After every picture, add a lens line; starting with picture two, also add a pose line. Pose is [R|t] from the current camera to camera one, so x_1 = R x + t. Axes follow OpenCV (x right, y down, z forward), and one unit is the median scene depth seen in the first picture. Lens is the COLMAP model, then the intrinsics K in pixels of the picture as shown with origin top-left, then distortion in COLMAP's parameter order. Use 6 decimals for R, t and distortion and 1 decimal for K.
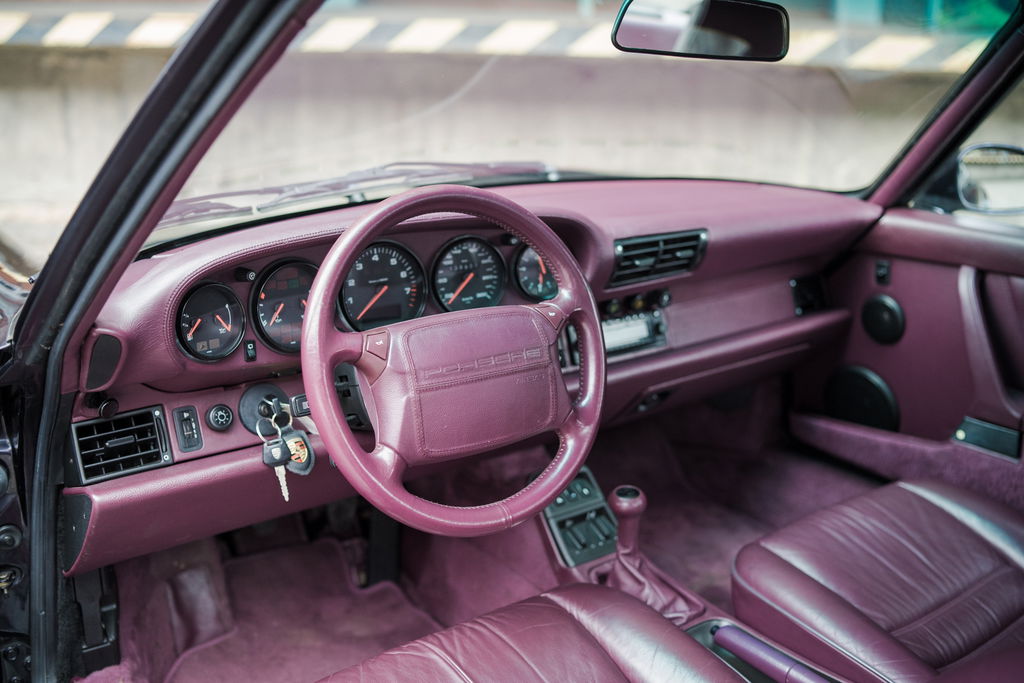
lens RADIAL K [[979.5, 0, 510.2], [0, 979.5, 345.0], [0, 0, 1]] dist [-0.077743, 0.014400]
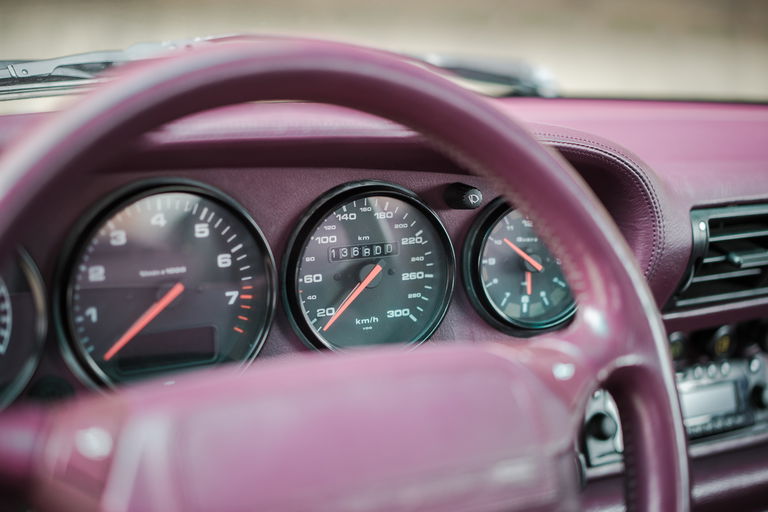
lens RADIAL K [[1170.4, 0, 358.7], [0, 1170.4, 255.3], [0, 0, 1]] dist [0.133505, 0.019391]
pose [[0.995511, 0.040754, -0.085428, -0.001665], [-0.048401, 0.994814, -0.089456, -0.028869], [0.081339, 0.093189, 0.992320, 0.461548]]
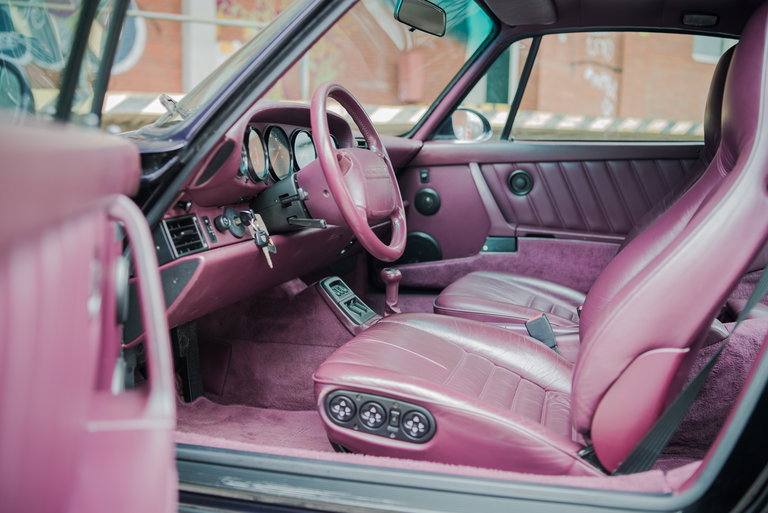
lens RADIAL K [[734.6, 0, 382.6], [0, 734.6, 259.1], [0, 0, 1]] dist [-0.077743, 0.014400]
pose [[0.804533, -0.105291, 0.584500, -0.717651], [0.191161, 0.977695, -0.087003, 0.259020], [-0.562302, 0.181731, 0.806716, -0.095907]]
